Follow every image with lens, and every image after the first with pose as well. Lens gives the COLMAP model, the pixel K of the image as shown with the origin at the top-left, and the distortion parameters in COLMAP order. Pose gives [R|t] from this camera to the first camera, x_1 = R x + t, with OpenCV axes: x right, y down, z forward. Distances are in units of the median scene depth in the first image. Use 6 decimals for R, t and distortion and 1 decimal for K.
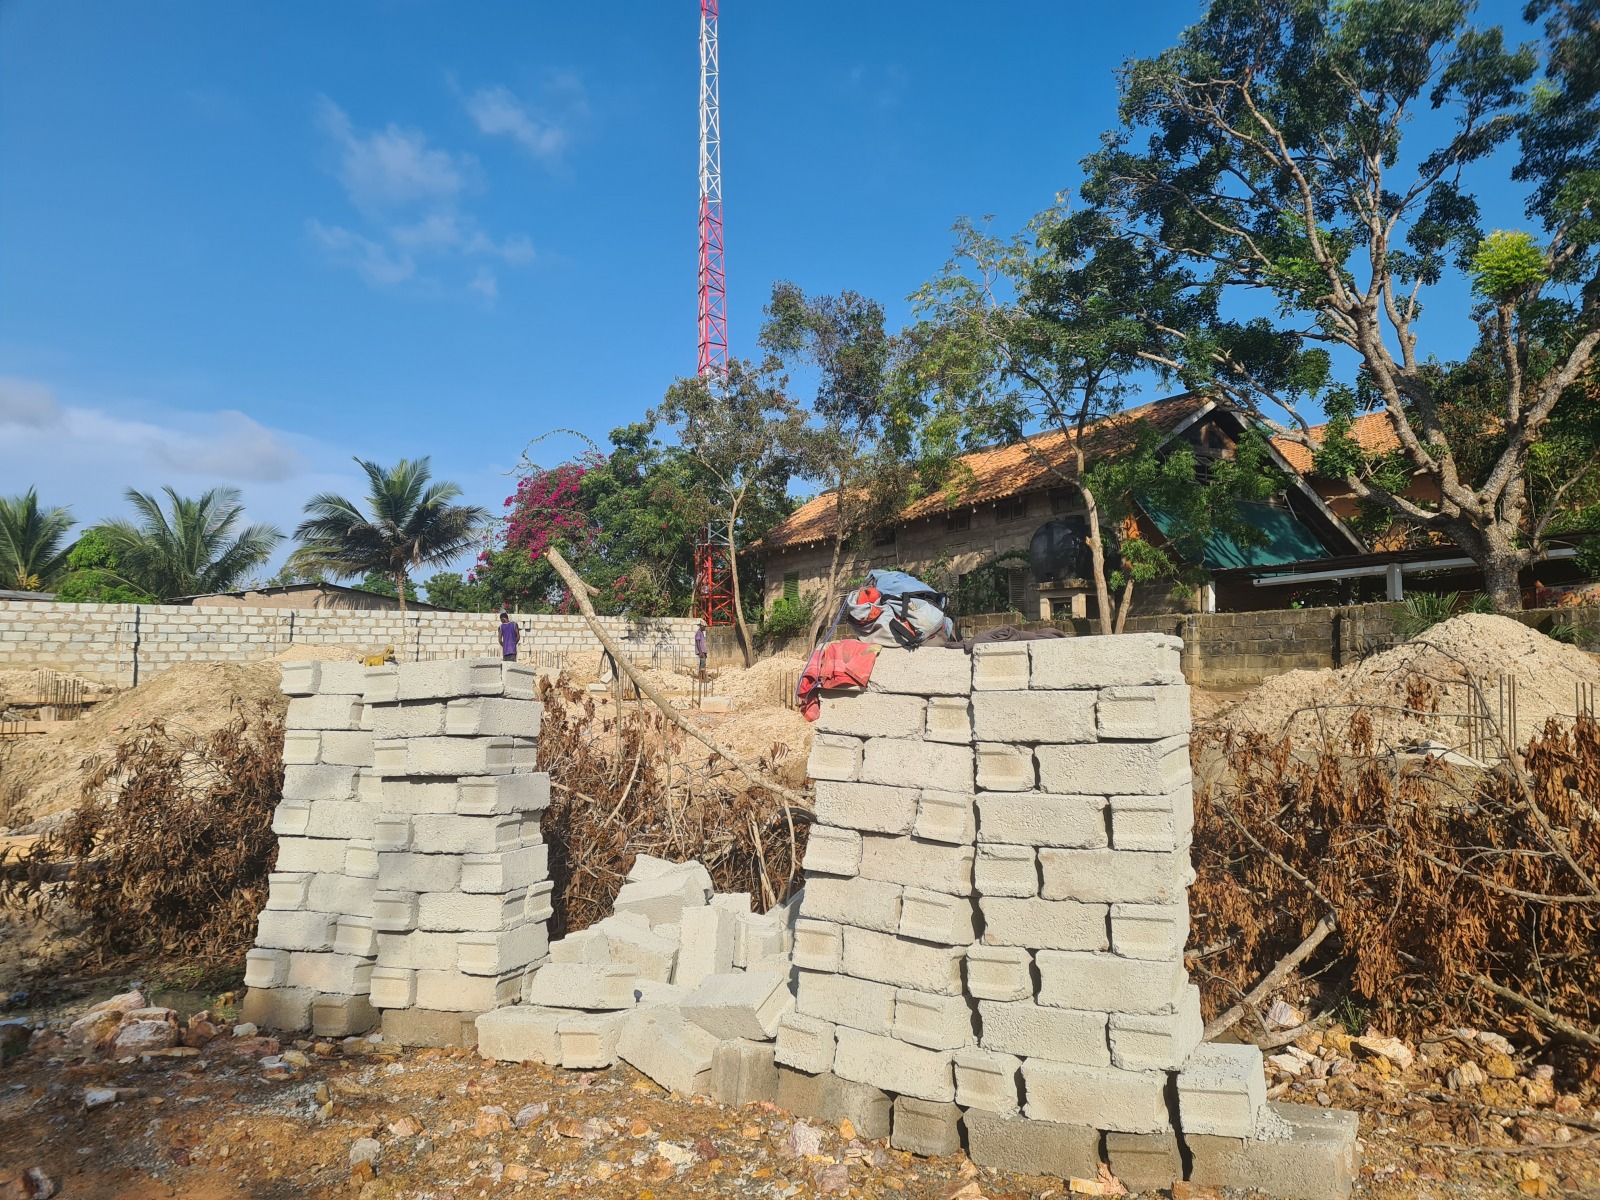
lens RADIAL K [[1230.4, 0, 800.0], [0, 1230.4, 600.0], [0, 0, 1]] dist [0.065532, -0.000097]
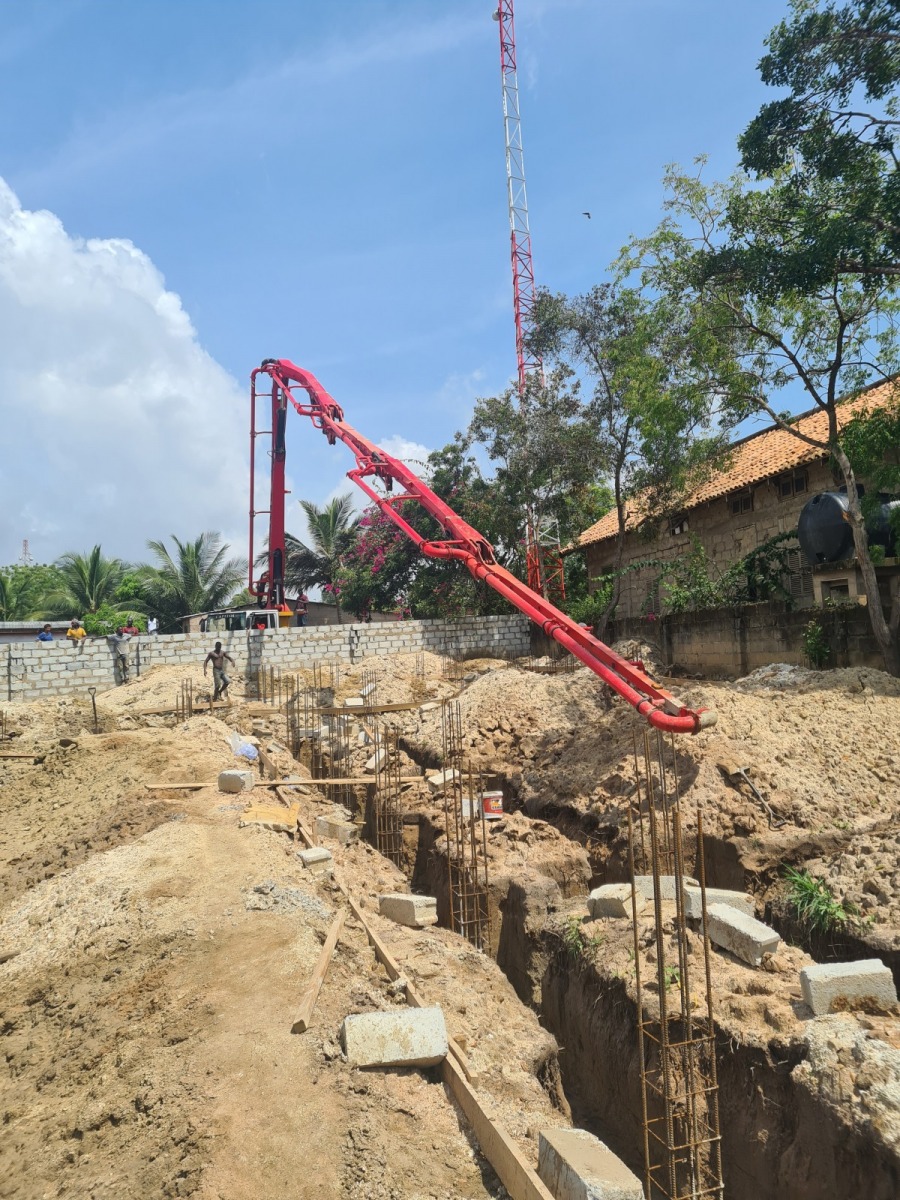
lens RADIAL K [[922.8, 0, 450.0], [0, 922.8, 600.0], [0, 0, 1]] dist [0.065532, -0.000097]
pose [[0.954266, -0.071649, -0.290247, 0.111012], [0.077258, 0.996980, 0.007899, -0.010724], [0.288804, -0.029962, 0.956919, 0.215124]]
